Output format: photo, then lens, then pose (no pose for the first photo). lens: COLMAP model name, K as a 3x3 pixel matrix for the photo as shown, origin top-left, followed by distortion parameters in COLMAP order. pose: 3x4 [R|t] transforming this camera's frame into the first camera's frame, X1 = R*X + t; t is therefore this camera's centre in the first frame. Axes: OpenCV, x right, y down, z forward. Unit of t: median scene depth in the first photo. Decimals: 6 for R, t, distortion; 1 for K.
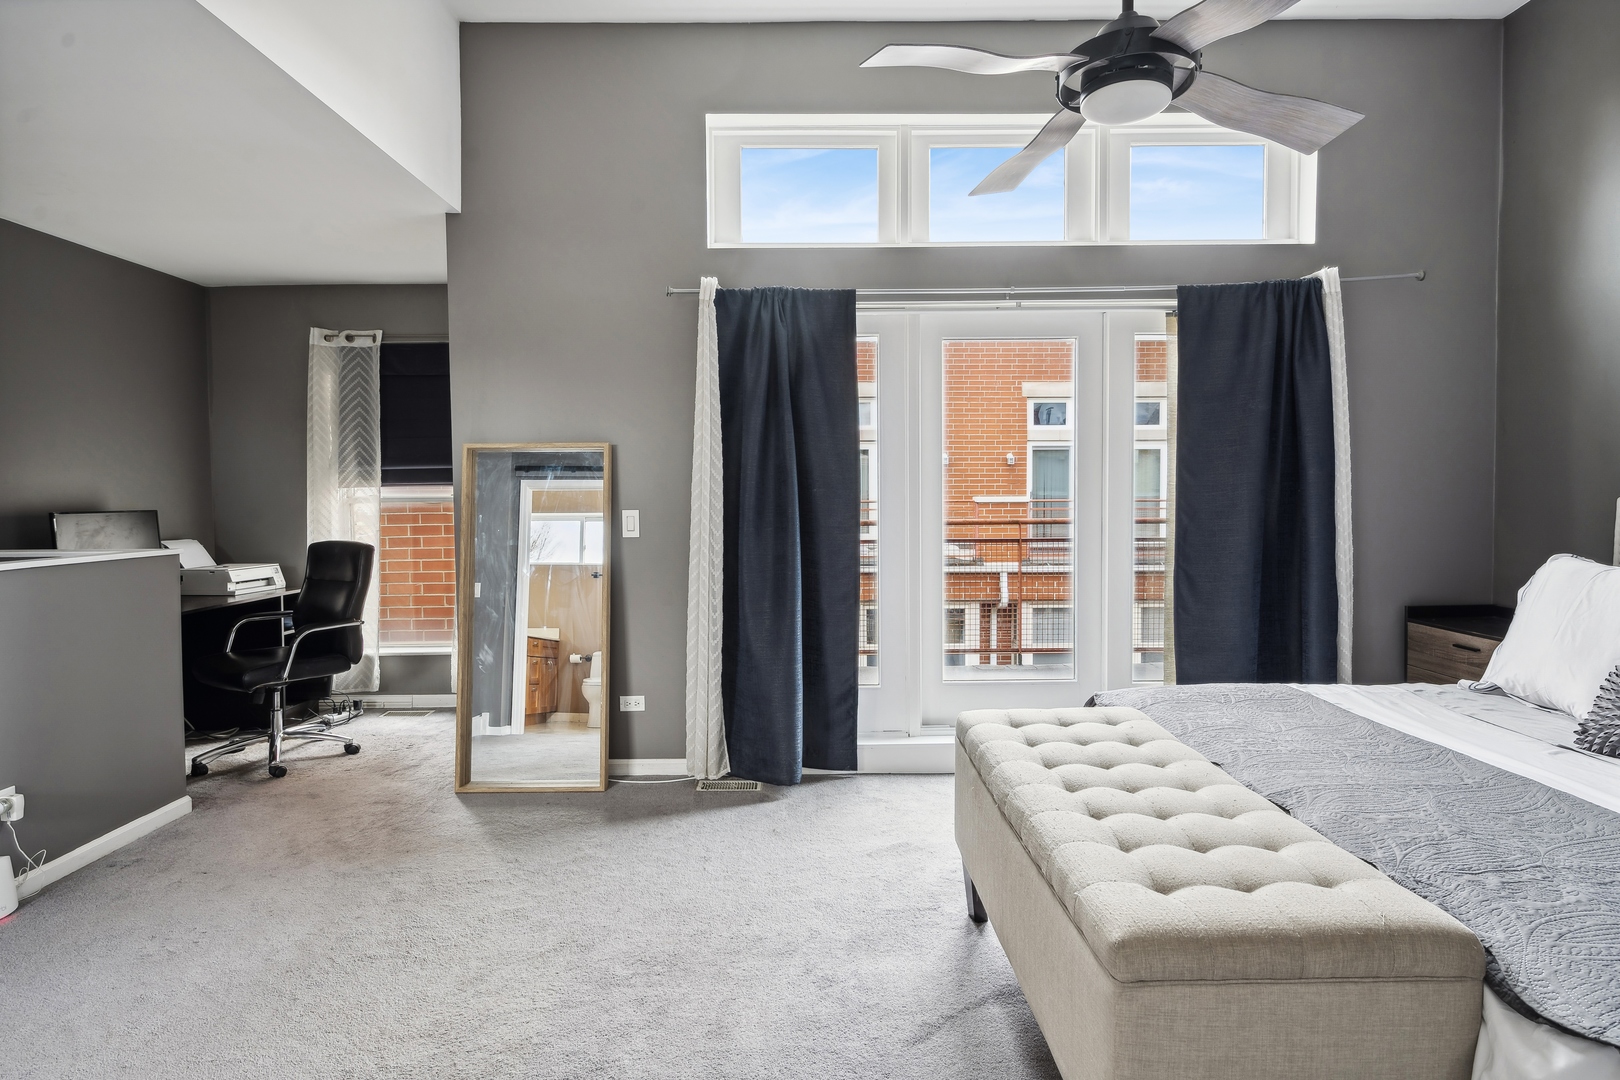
lens RADIAL K [[829.3, 0, 808.8], [0, 829.3, 519.3], [0, 0, 1]] dist [-0.004351, -0.000208]
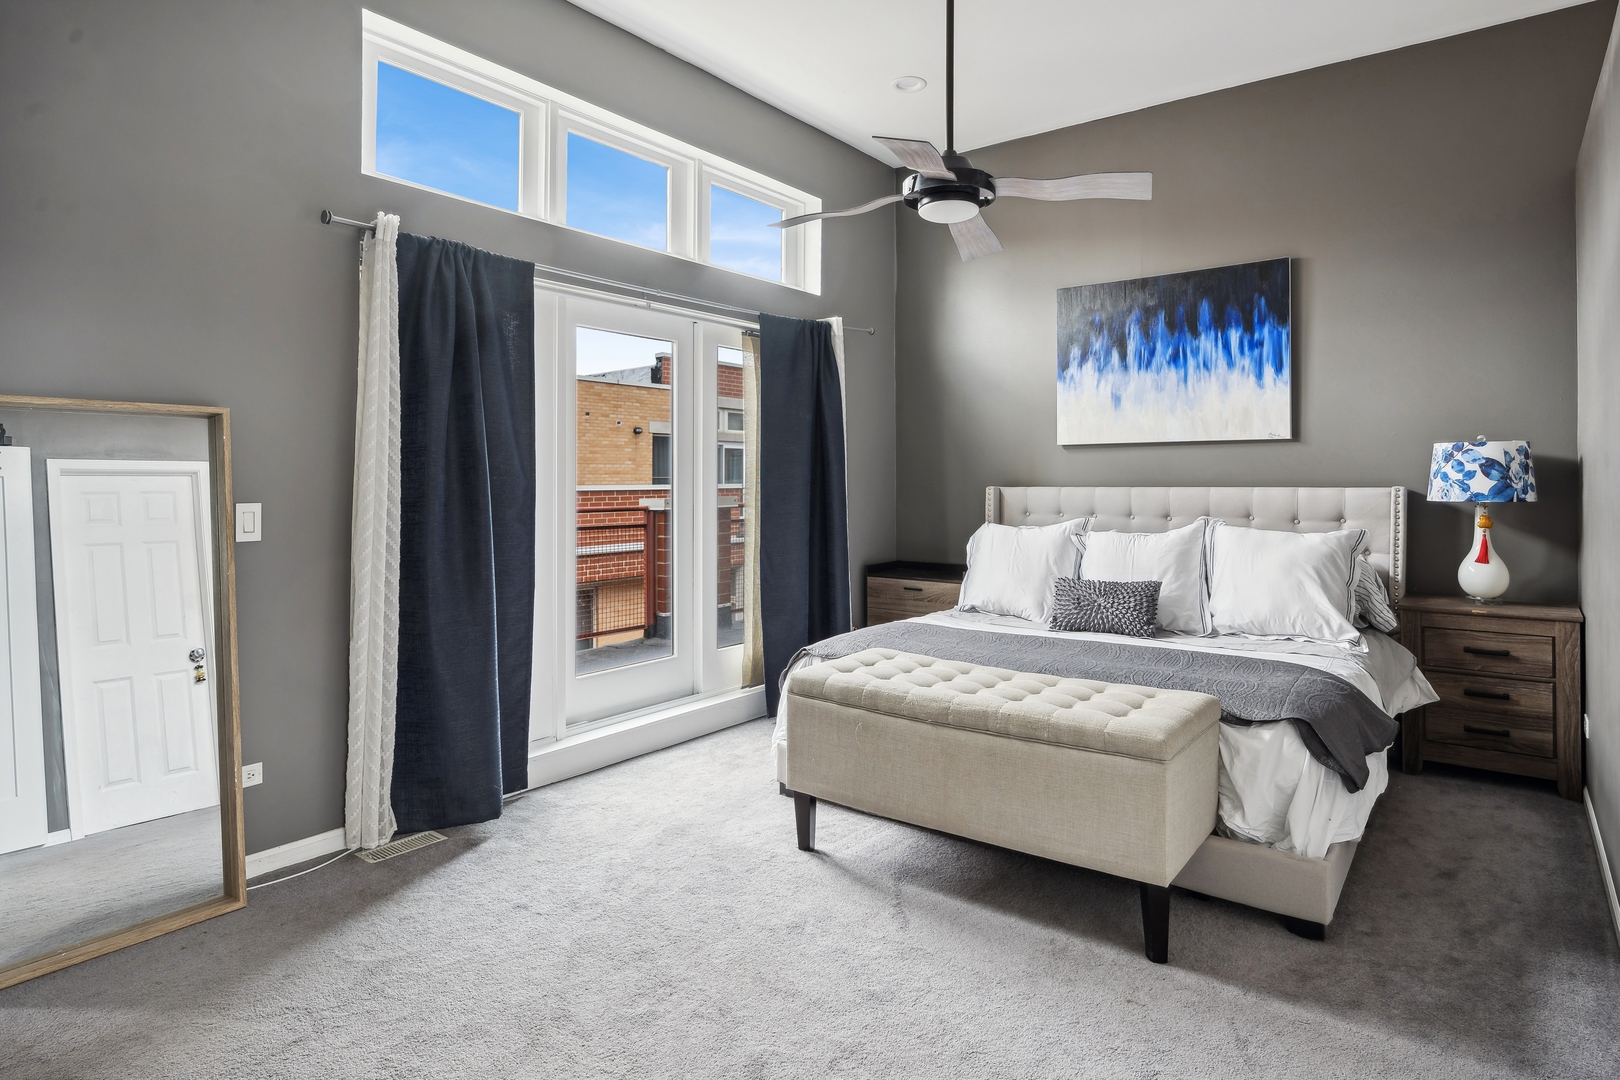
lens RADIAL K [[901.3, 0, 810.3], [0, 901.3, 477.6], [0, 0, 1]] dist [-0.000050, 0.000307]
pose [[0.614165, 0.009841, 0.789116, -0.549616], [0.024101, 0.999222, -0.031219, 0.002734], [-0.788809, 0.038192, 0.613450, 0.143283]]
